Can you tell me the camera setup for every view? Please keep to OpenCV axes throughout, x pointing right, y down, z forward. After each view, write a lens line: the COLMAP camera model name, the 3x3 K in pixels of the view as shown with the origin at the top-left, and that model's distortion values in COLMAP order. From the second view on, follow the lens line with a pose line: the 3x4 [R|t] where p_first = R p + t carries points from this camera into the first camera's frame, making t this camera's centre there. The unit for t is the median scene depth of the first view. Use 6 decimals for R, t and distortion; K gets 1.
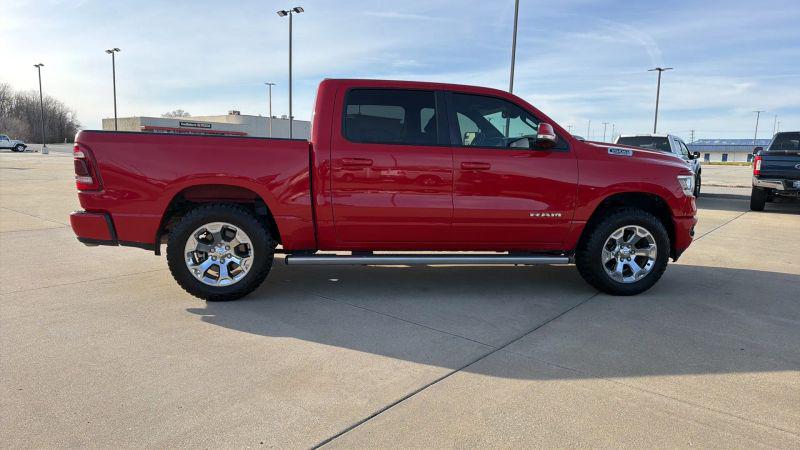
lens RADIAL K [[544.1, 0, 389.0], [0, 544.1, 227.4], [0, 0, 1]] dist [0.046081, -0.054679]
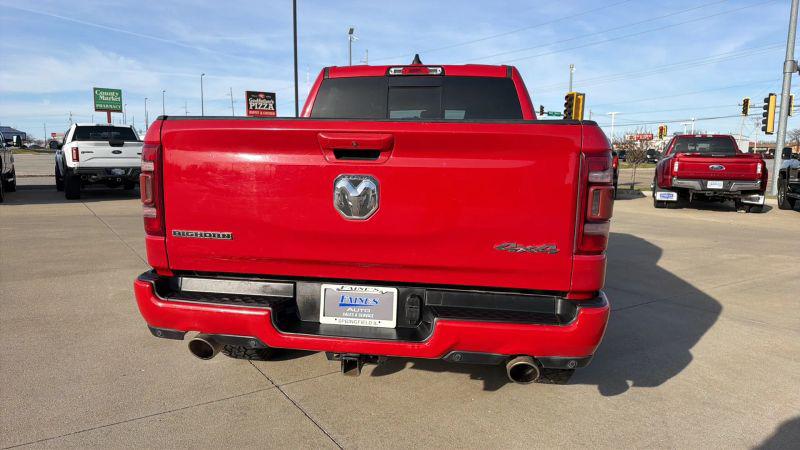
lens RADIAL K [[544.1, 0, 387.8], [0, 544.1, 222.2], [0, 0, 1]] dist [0.046081, -0.054679]
pose [[0.280331, -0.138395, 0.949875, -0.943877], [0.124545, 0.986432, 0.106965, -0.148114], [-0.951790, 0.088317, 0.293763, 0.931216]]
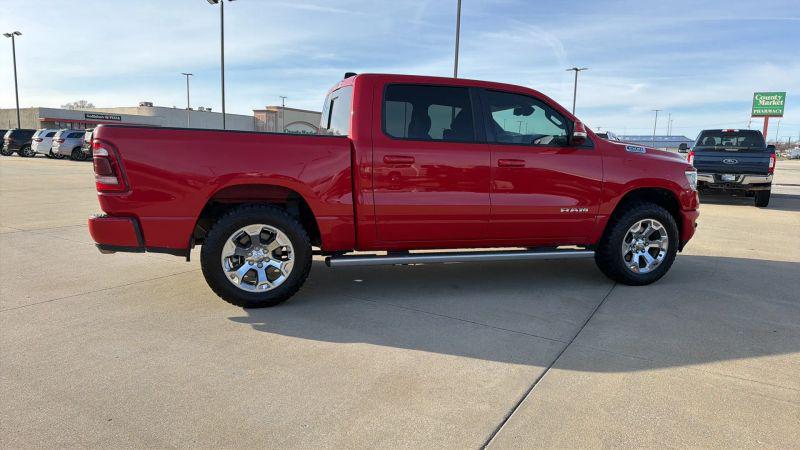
lens RADIAL K [[544.1, 0, 396.7], [0, 544.1, 226.6], [0, 0, 1]] dist [0.046081, -0.054679]
pose [[0.987408, -0.021178, 0.156770, -0.206326], [0.019891, 0.999754, 0.009774, -0.009049], [-0.156939, -0.006532, 0.987587, 0.033688]]
